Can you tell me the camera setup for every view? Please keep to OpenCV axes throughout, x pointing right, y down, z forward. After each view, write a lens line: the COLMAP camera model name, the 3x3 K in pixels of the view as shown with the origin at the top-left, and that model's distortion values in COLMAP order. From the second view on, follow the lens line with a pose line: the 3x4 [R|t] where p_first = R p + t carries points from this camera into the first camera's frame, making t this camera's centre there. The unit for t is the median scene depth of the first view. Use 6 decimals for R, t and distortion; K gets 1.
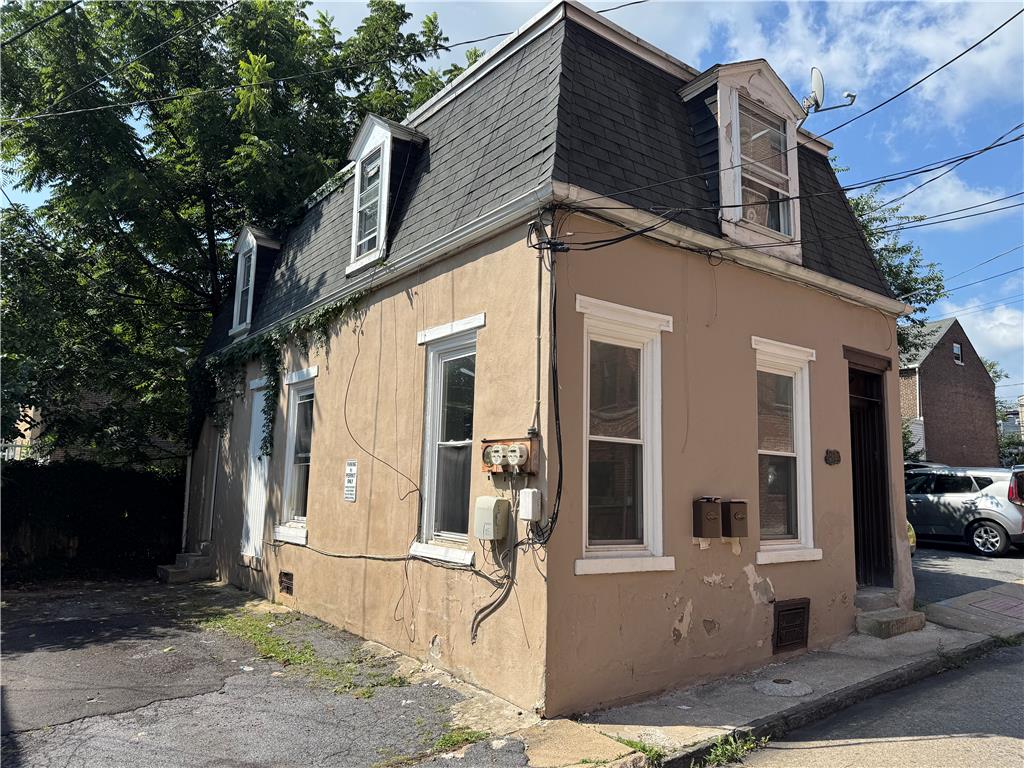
lens RADIAL K [[728.6, 0, 513.2], [0, 728.6, 390.3], [0, 0, 1]] dist [0.002447, -0.003304]
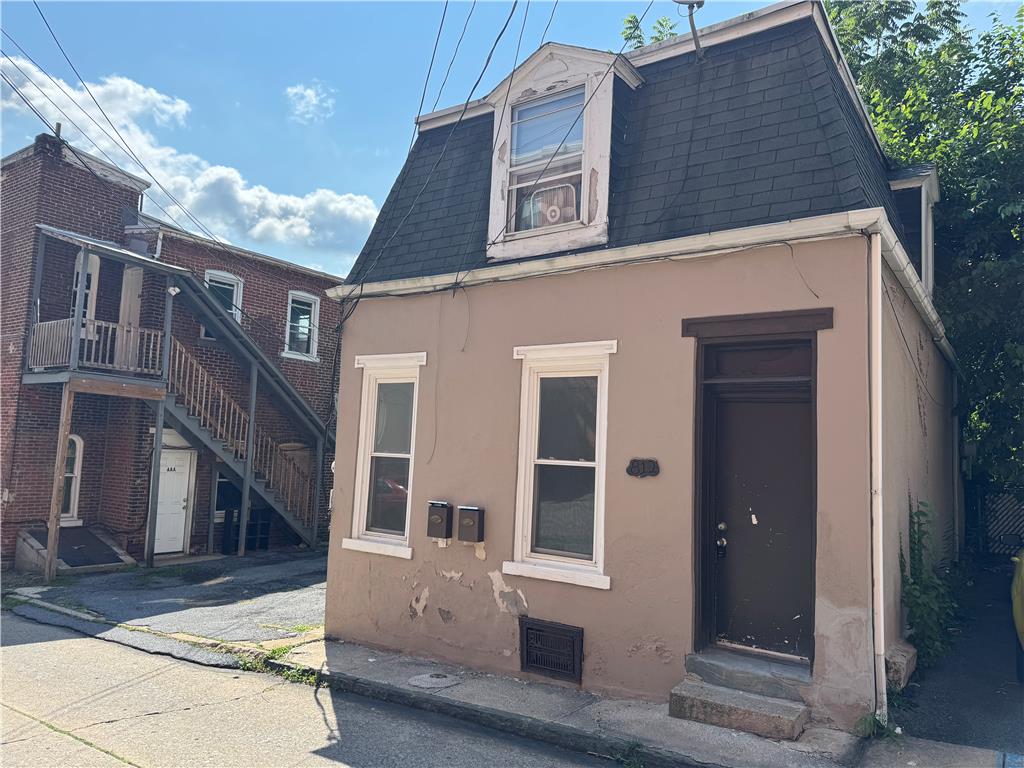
lens RADIAL K [[728.6, 0, 513.8], [0, 728.6, 381.0], [0, 0, 1]] dist [0.002447, -0.003304]
pose [[0.312837, -0.112873, -0.943076, 1.333375], [0.085132, 0.992249, -0.090519, 0.066621], [0.945984, -0.051968, 0.320021, 0.706099]]
